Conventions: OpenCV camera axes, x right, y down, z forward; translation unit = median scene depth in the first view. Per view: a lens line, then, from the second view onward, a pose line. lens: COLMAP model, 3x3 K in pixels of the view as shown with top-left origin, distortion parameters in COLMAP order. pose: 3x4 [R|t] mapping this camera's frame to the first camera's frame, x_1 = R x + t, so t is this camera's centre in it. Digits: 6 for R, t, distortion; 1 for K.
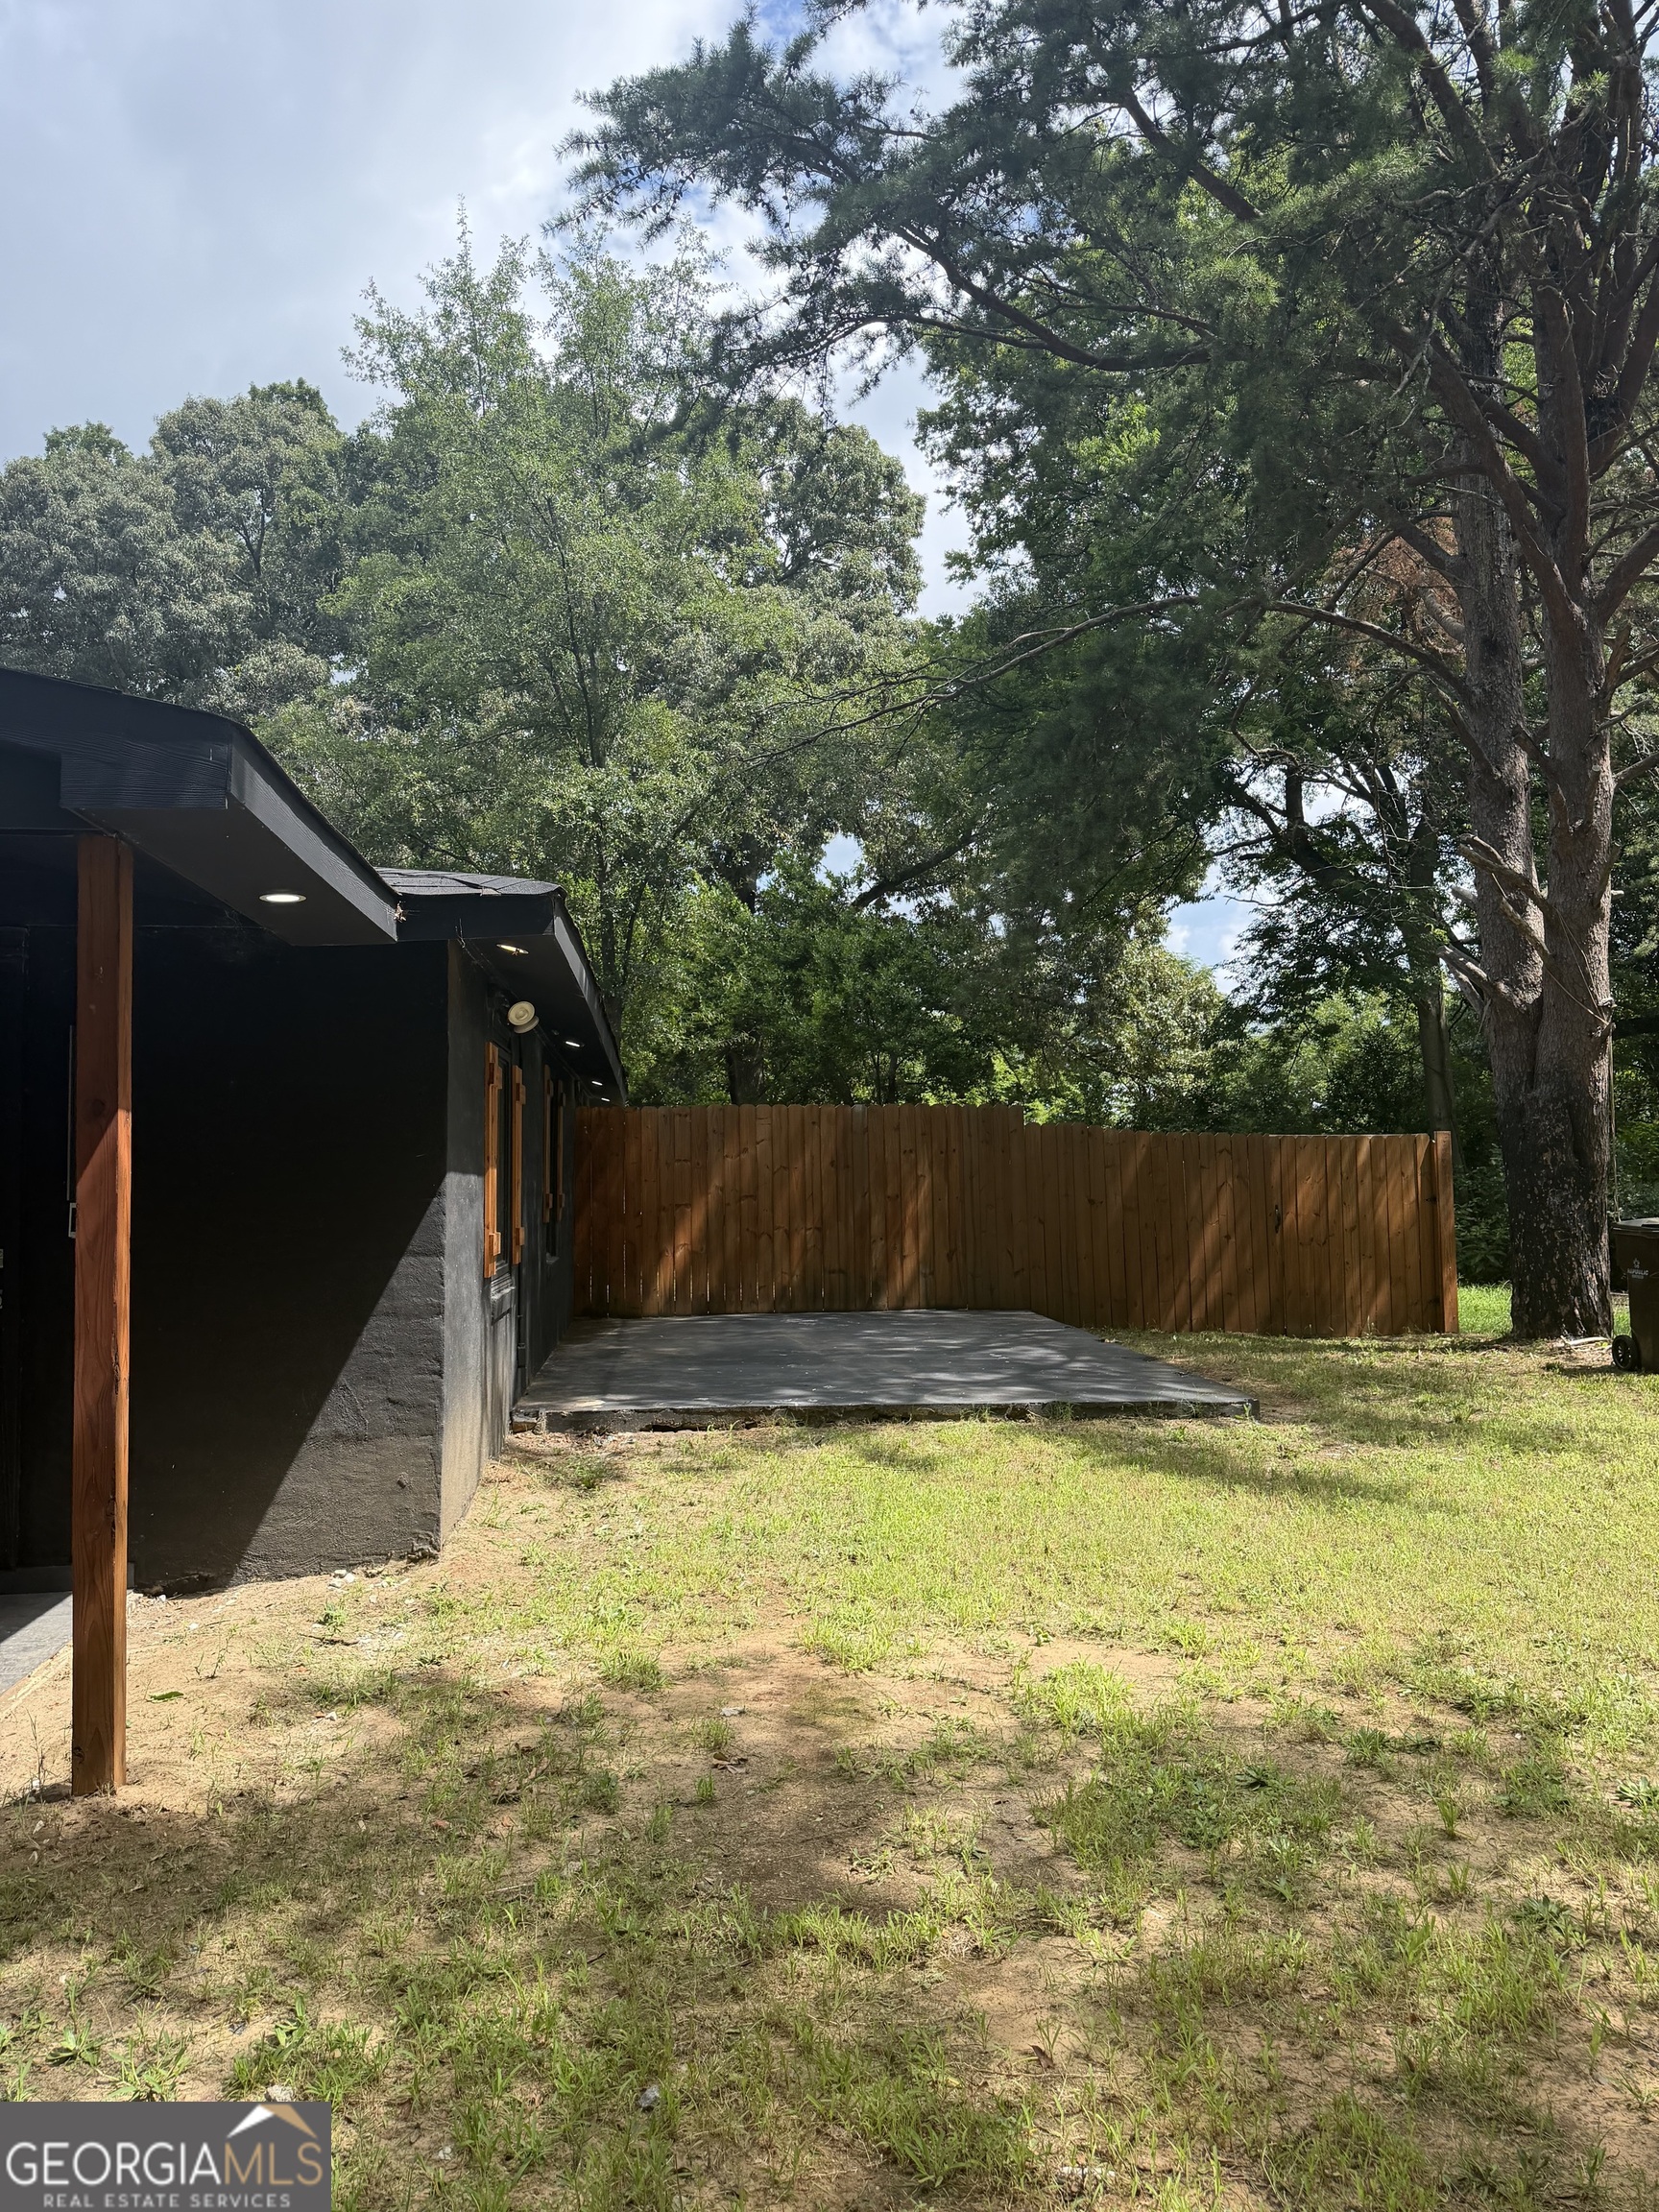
lens RADIAL K [[1551.4, 0, 825.7], [0, 1551.4, 1107.3], [0, 0, 1]] dist [0.031202, -0.017084]
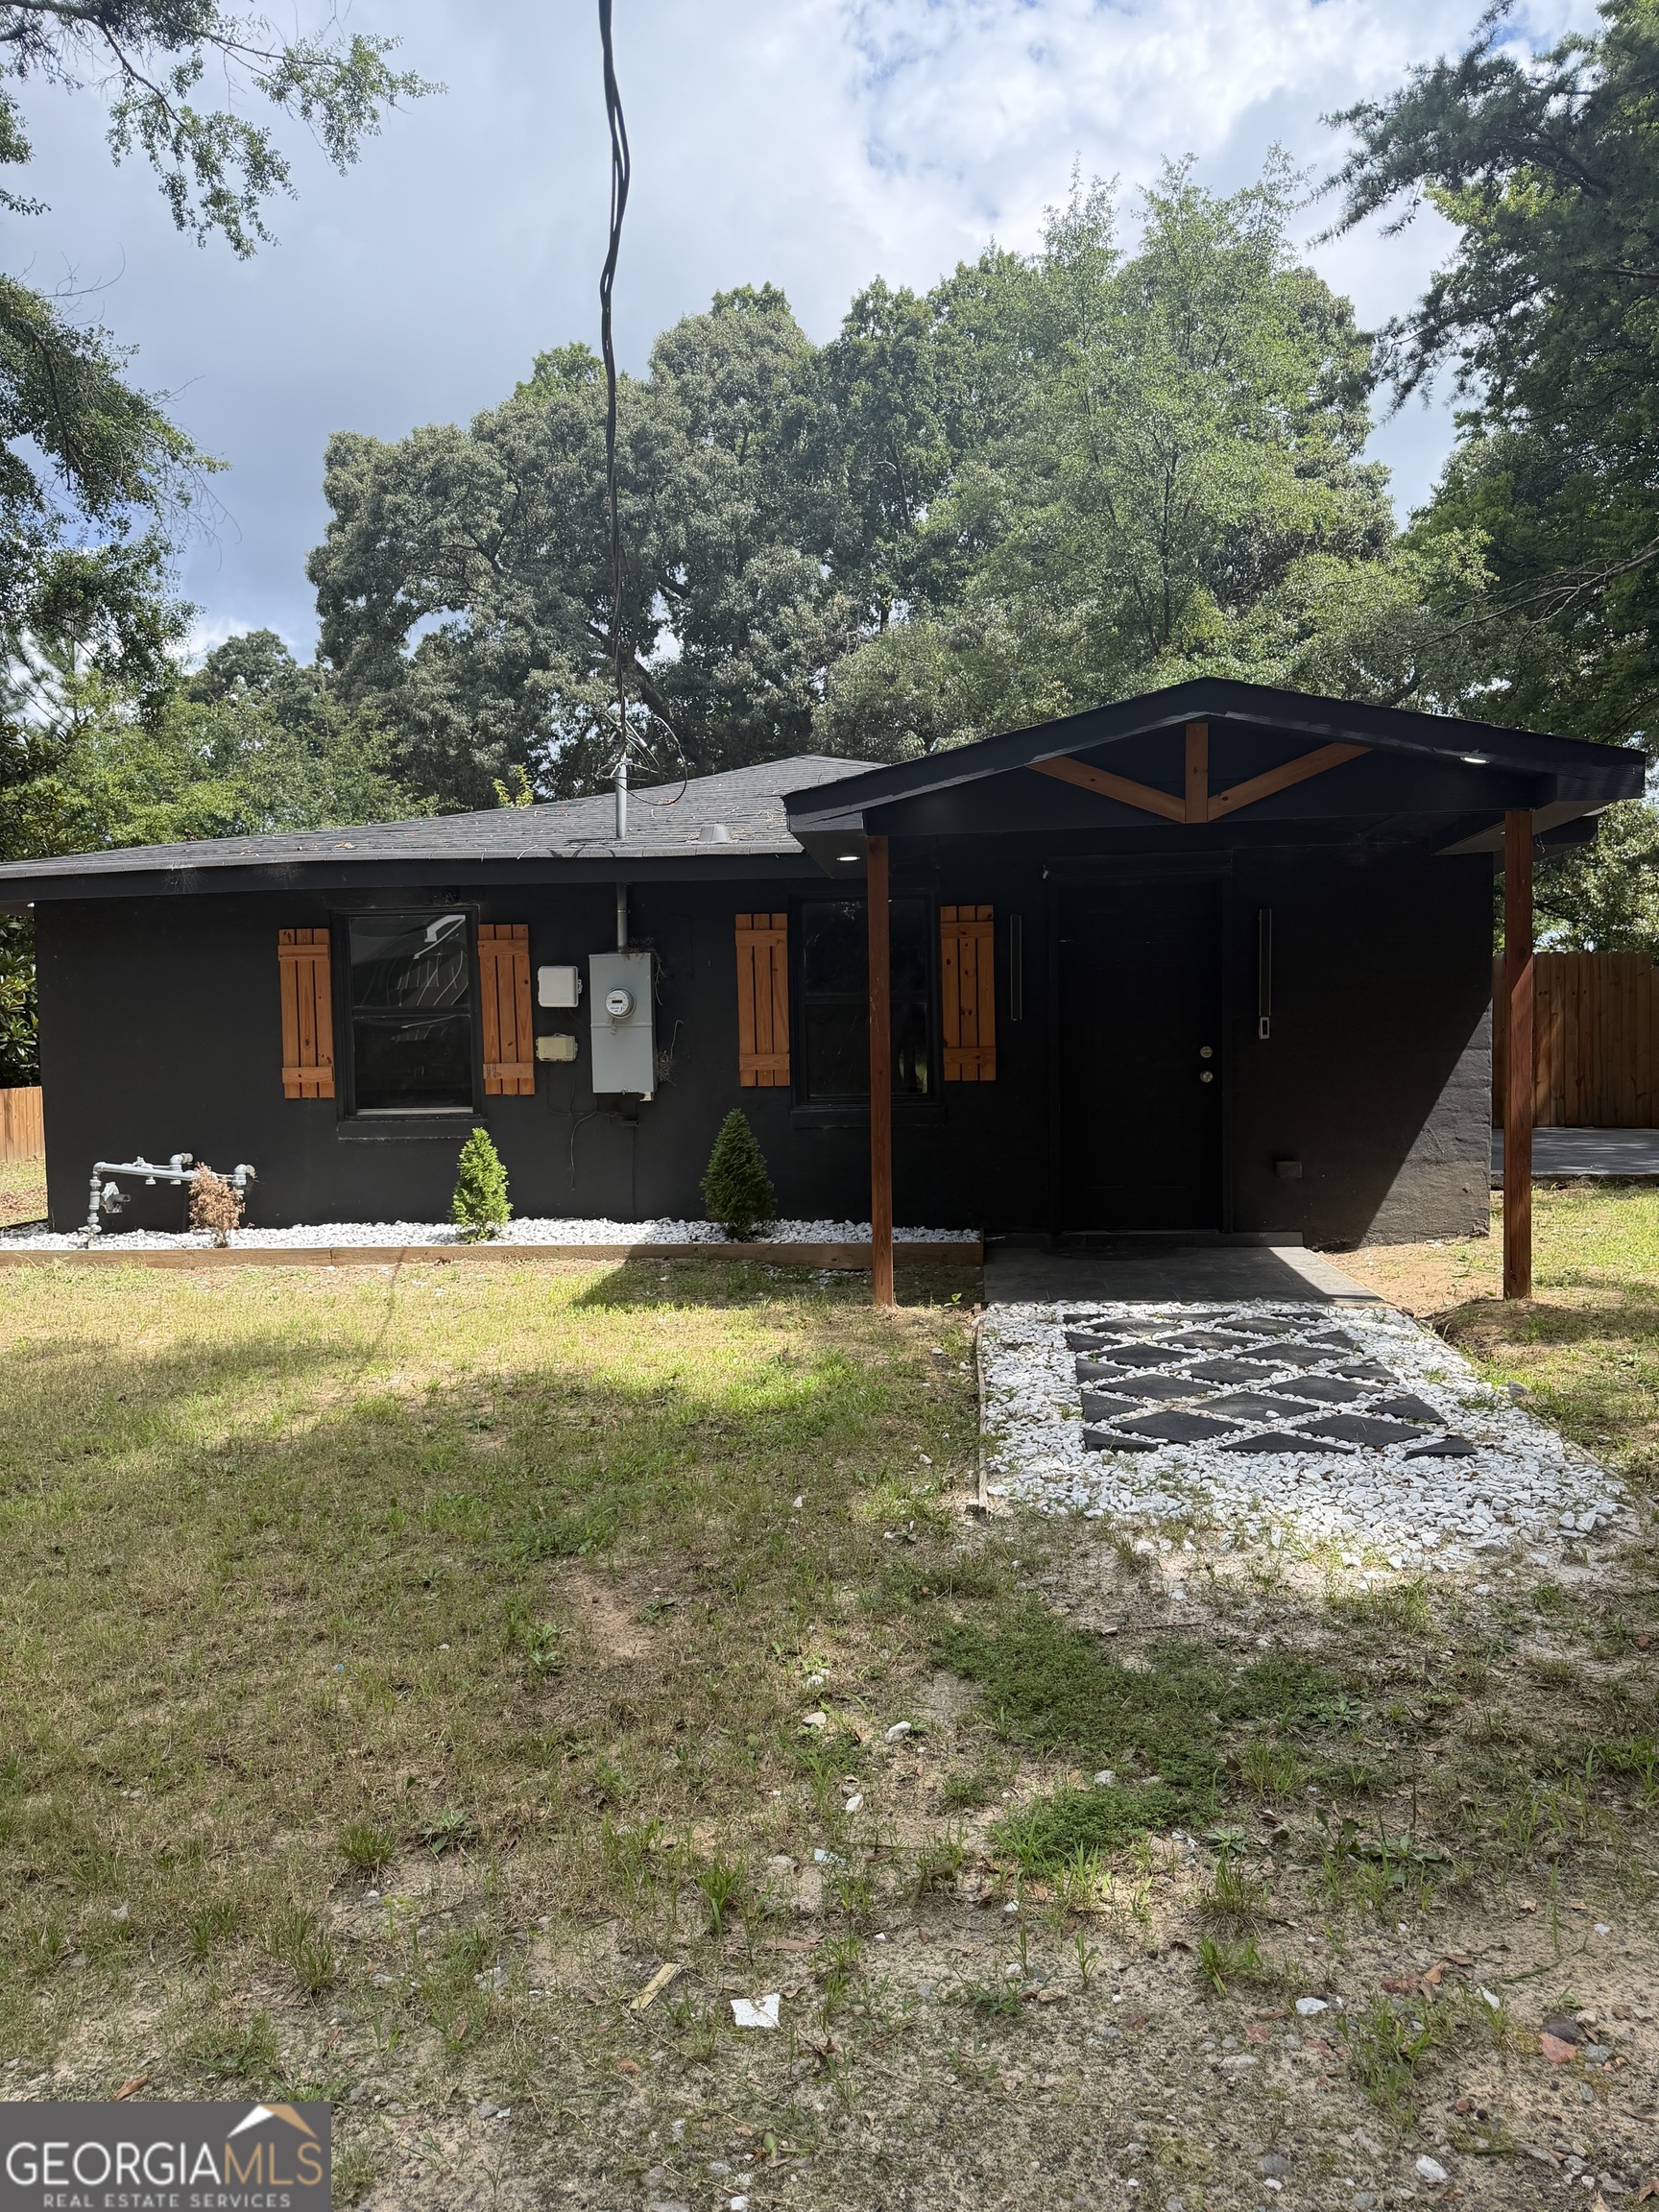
lens RADIAL K [[1551.4, 0, 833.7], [0, 1551.4, 1105.2], [0, 0, 1]] dist [0.031202, -0.017084]
pose [[0.977430, 0.004163, -0.211216, -0.078895], [0.014724, 0.996032, 0.087767, 0.000441], [0.210744, -0.088896, 0.973491, -0.096765]]
